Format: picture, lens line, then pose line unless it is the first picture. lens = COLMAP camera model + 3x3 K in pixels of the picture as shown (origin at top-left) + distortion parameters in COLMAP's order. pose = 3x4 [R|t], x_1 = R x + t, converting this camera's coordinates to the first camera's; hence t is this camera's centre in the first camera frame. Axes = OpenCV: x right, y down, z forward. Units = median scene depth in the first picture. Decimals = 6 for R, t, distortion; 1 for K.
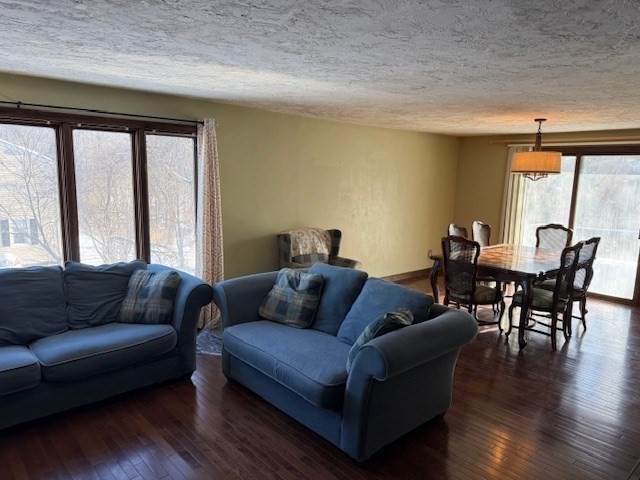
lens RADIAL K [[450.4, 0, 320.1], [0, 450.4, 237.7], [0, 0, 1]] dist [-0.011499, -0.011647]
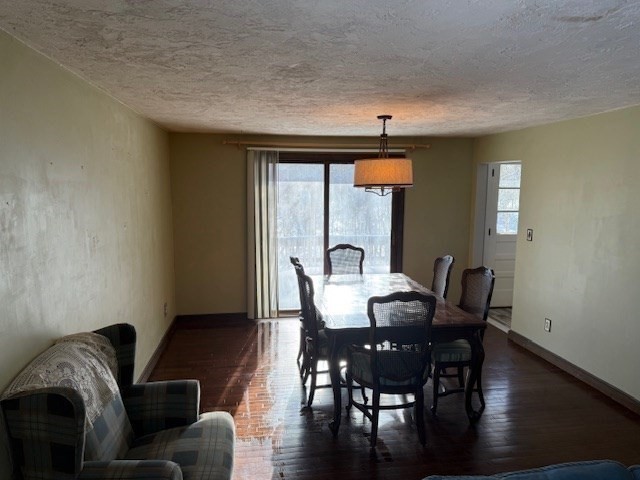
lens RADIAL K [[450.4, 0, 320.7], [0, 450.4, 244.1], [0, 0, 1]] dist [-0.011499, -0.011647]
pose [[0.539347, -0.128651, 0.832198, -0.235203], [0.126068, 0.989459, 0.071258, -0.113892], [-0.832593, 0.066481, 0.549881, 0.665952]]
